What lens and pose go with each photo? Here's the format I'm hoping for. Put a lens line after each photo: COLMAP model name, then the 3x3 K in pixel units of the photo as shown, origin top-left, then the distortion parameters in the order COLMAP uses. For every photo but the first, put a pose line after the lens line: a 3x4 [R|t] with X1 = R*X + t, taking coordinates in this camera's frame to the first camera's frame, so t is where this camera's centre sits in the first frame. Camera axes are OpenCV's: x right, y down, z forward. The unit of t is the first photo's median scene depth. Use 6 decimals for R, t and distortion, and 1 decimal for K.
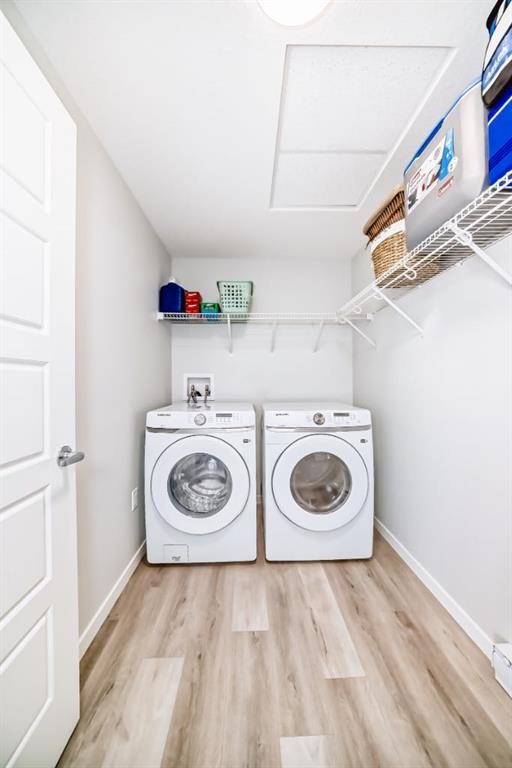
lens RADIAL K [[272.1, 0, 244.2], [0, 272.1, 426.0], [0, 0, 1]] dist [-0.014932, 0.003690]
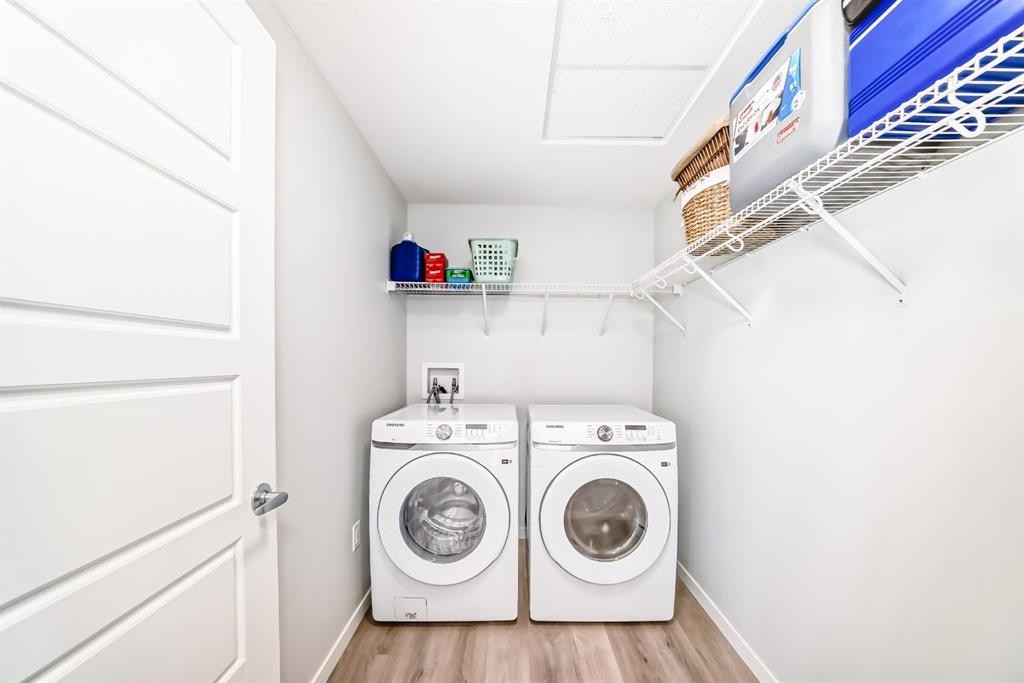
lens RADIAL K [[362.8, 0, 504.2], [0, 362.8, 345.7], [0, 0, 1]] dist [-0.014932, 0.003690]
pose [[0.999819, 0.012011, -0.014772, 0.014193], [-0.011718, 0.999737, 0.019700, -0.283827], [0.015005, -0.019523, 0.999697, 0.018817]]
